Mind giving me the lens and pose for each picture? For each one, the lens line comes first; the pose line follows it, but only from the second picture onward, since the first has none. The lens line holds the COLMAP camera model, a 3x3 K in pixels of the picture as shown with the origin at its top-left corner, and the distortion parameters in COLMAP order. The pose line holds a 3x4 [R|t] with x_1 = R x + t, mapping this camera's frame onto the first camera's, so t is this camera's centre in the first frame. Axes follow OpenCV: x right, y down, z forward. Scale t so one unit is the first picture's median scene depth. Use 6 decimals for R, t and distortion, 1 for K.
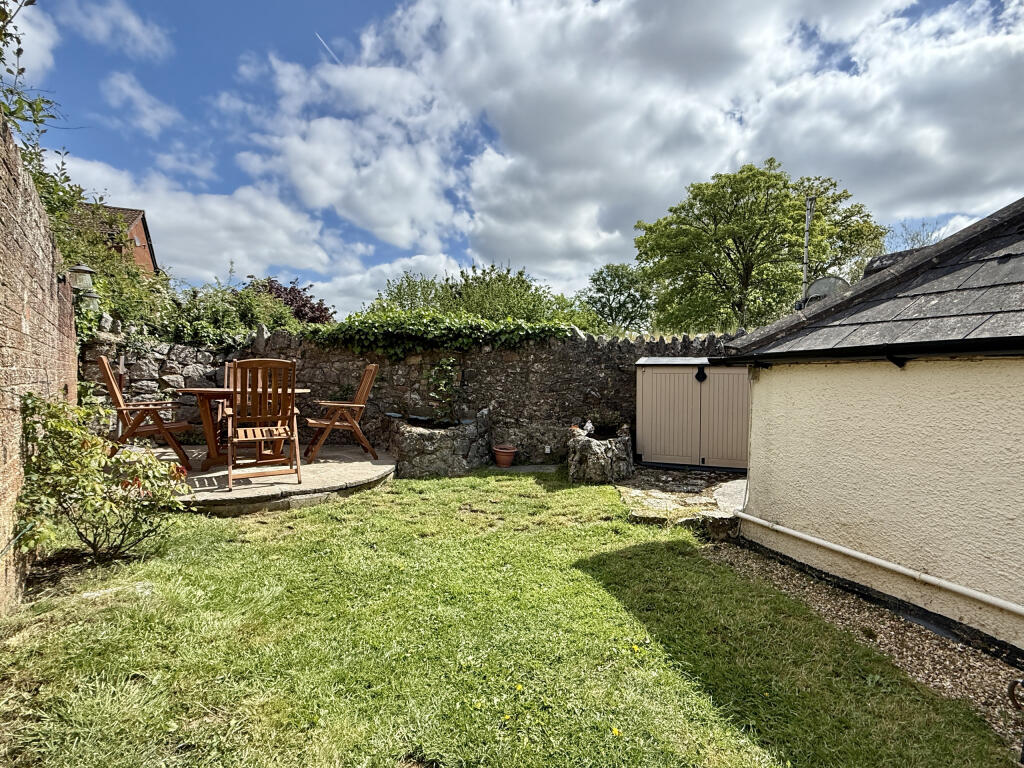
lens RADIAL K [[502.0, 0, 512.1], [0, 502.0, 388.5], [0, 0, 1]] dist [-0.000189, -0.000271]
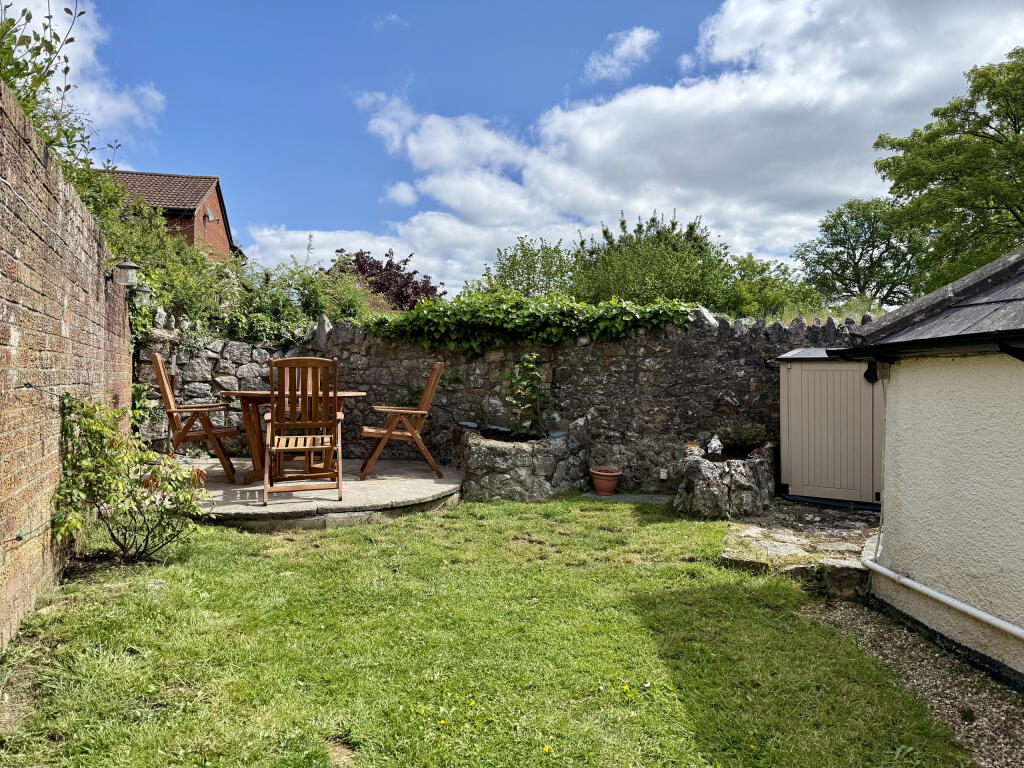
lens RADIAL K [[721.4, 0, 512.0], [0, 721.4, 384.0], [0, 0, 1]] dist [0.087206, -0.111966]
pose [[0.965670, -0.000990, -0.259770, 0.157361], [-0.002682, 0.999901, -0.013781, 0.003831], [0.259758, 0.014005, 0.965572, -0.114109]]
